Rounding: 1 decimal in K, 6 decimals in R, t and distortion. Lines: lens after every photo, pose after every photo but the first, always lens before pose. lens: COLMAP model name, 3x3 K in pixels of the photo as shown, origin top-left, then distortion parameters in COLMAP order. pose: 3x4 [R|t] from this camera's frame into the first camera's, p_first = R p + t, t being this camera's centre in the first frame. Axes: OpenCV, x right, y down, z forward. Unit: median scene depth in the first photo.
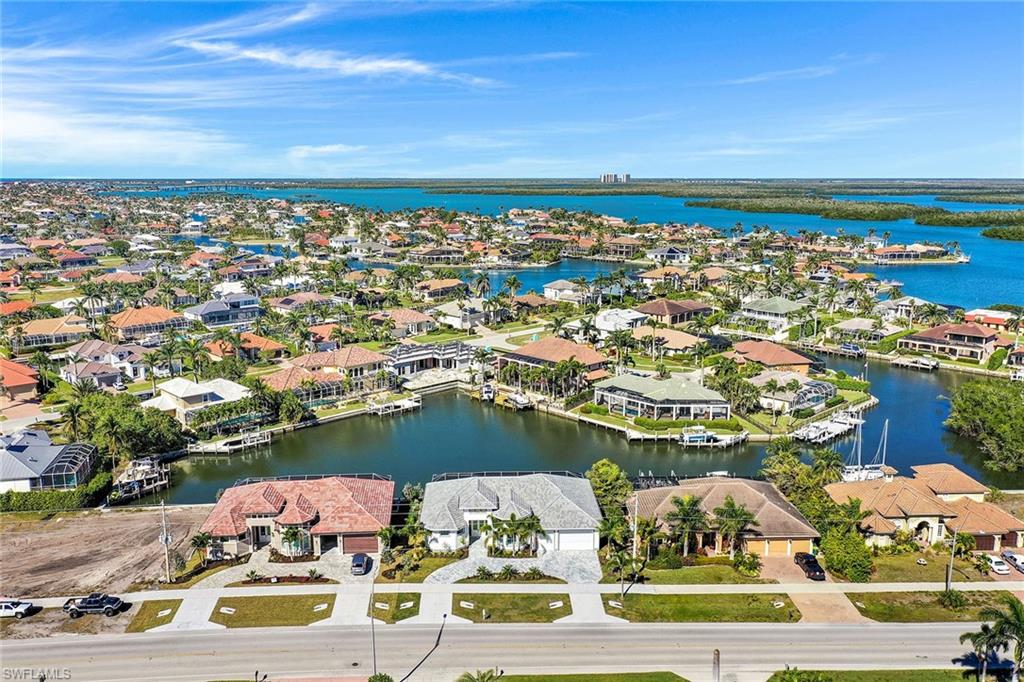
lens RADIAL K [[831.3, 0, 514.7], [0, 831.3, 309.3], [0, 0, 1]] dist [-0.012686, -0.000491]
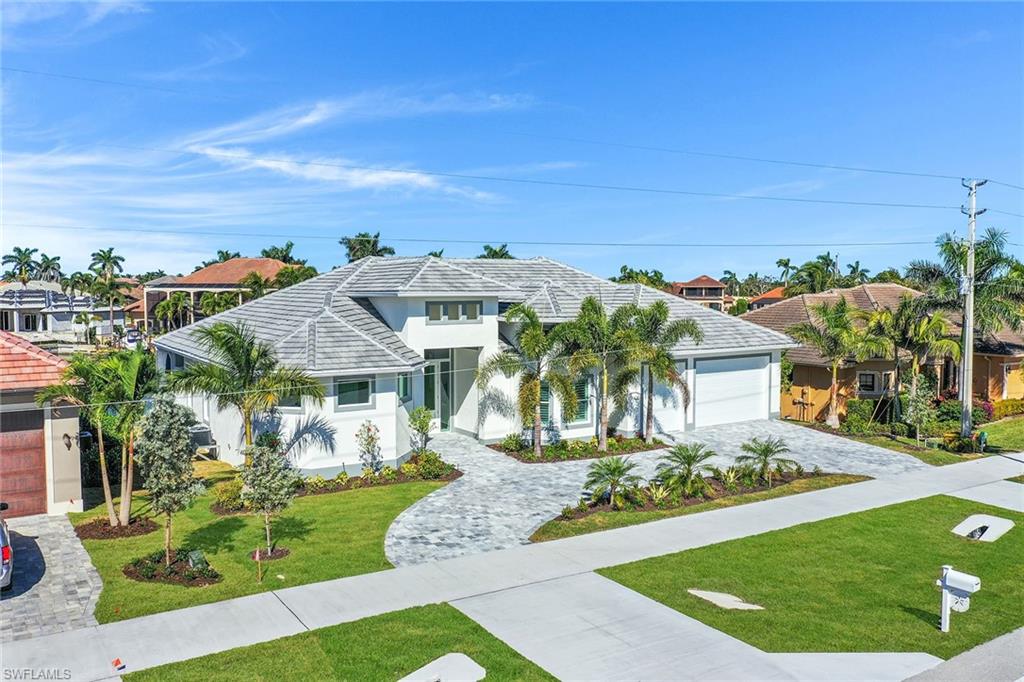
lens RADIAL K [[812.6, 0, 512.0], [0, 812.6, 341.0], [0, 0, 1]] dist [-0.009893, -0.007177]
pose [[0.854185, -0.031748, 0.518998, -0.109298], [0.079676, 0.994338, -0.070307, 0.178592], [-0.513828, 0.101407, 0.851879, 0.501914]]
